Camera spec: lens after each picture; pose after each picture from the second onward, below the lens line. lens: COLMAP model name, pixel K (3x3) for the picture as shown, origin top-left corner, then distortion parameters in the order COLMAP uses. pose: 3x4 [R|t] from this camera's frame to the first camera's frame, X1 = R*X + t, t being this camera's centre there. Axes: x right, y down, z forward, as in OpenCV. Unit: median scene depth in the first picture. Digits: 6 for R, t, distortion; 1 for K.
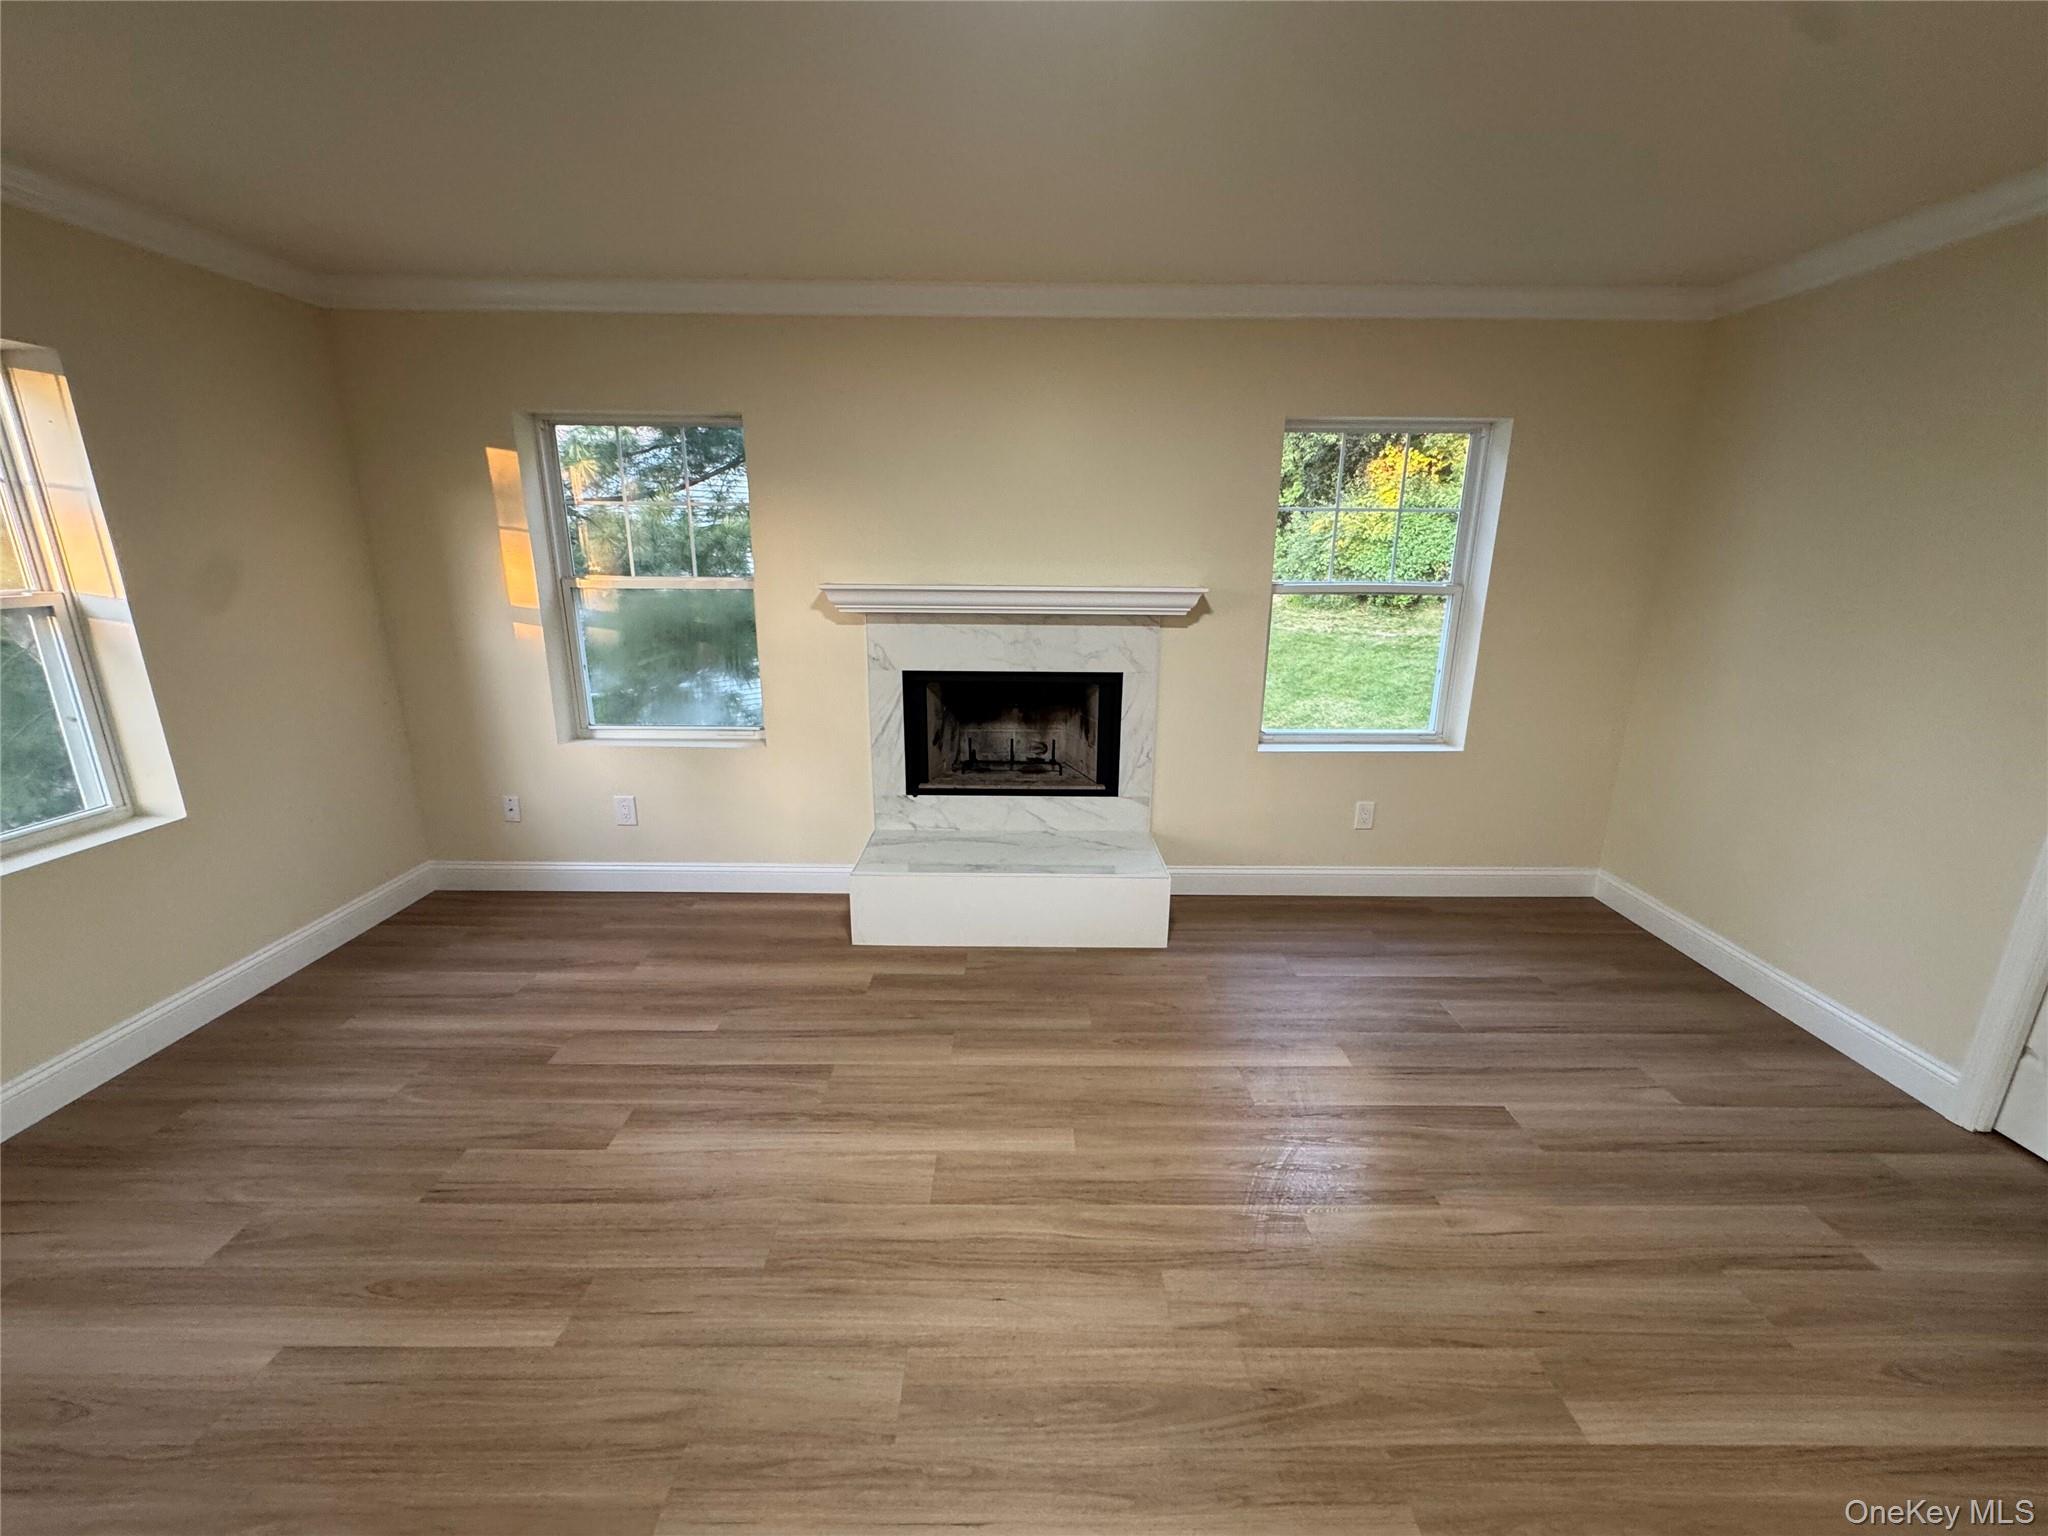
lens RADIAL K [[816.5, 0, 1030.3], [0, 816.5, 769.0], [0, 0, 1]] dist [-0.002322, 0.000913]
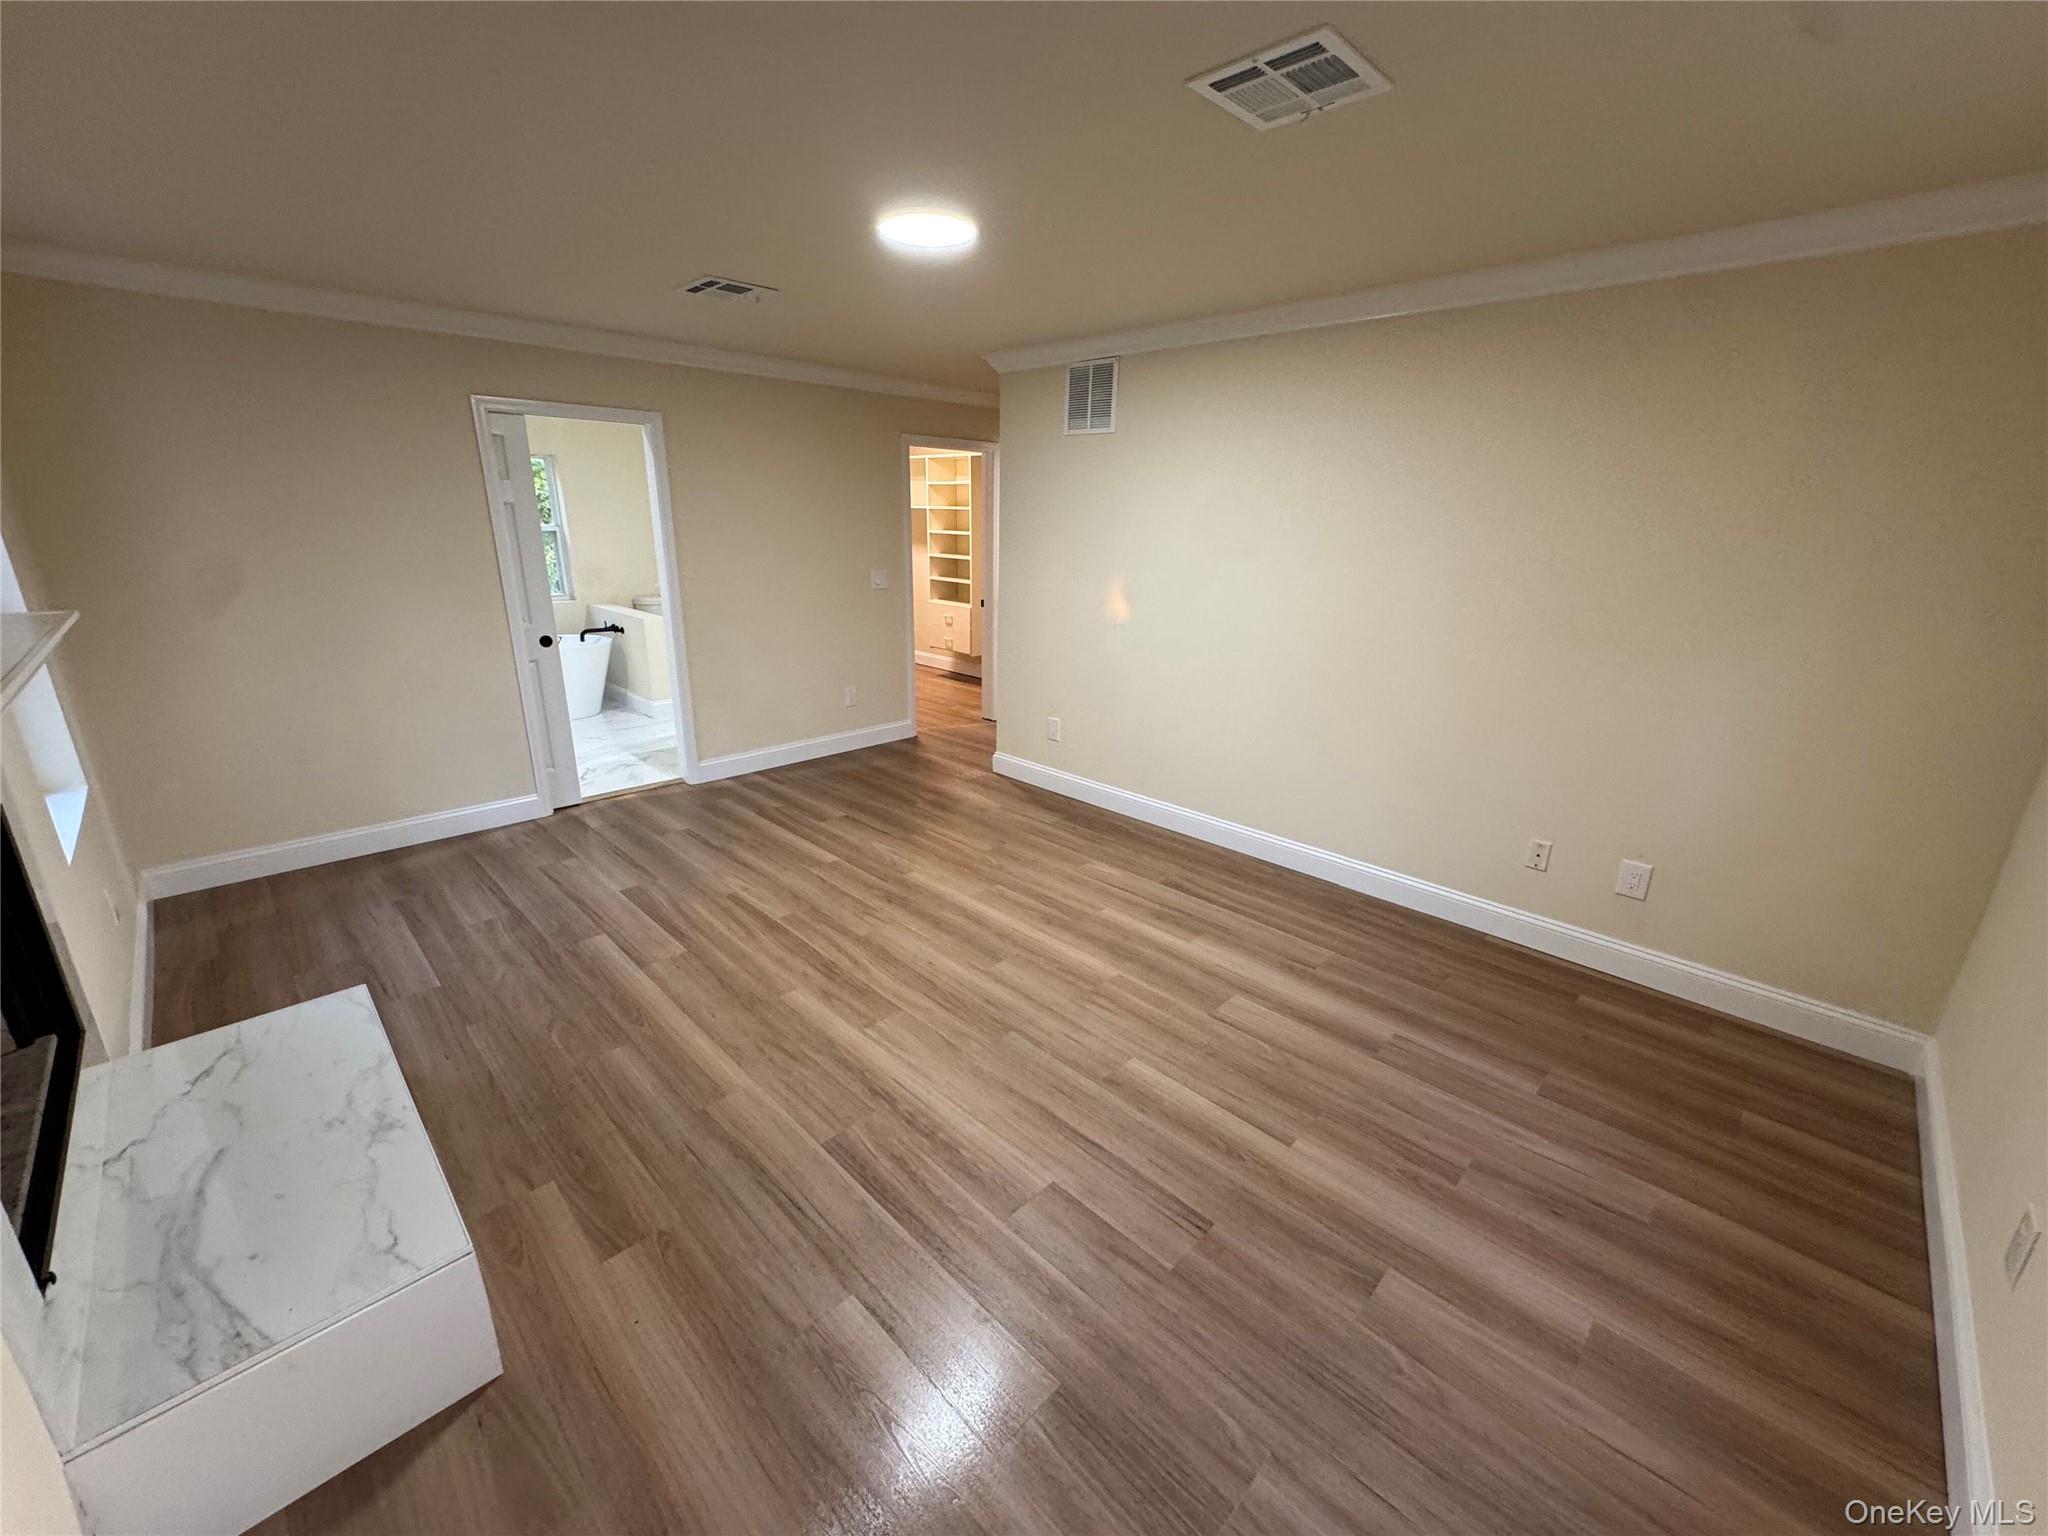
lens RADIAL K [[816.5, 0, 1024.0], [0, 816.5, 767.9], [0, 0, 1]] dist [-0.002322, 0.000913]
pose [[-0.705749, -0.227132, 0.671065, -1.107722], [0.162564, 0.870023, 0.465438, -0.449914], [-0.689559, 0.437574, -0.577095, 1.464619]]
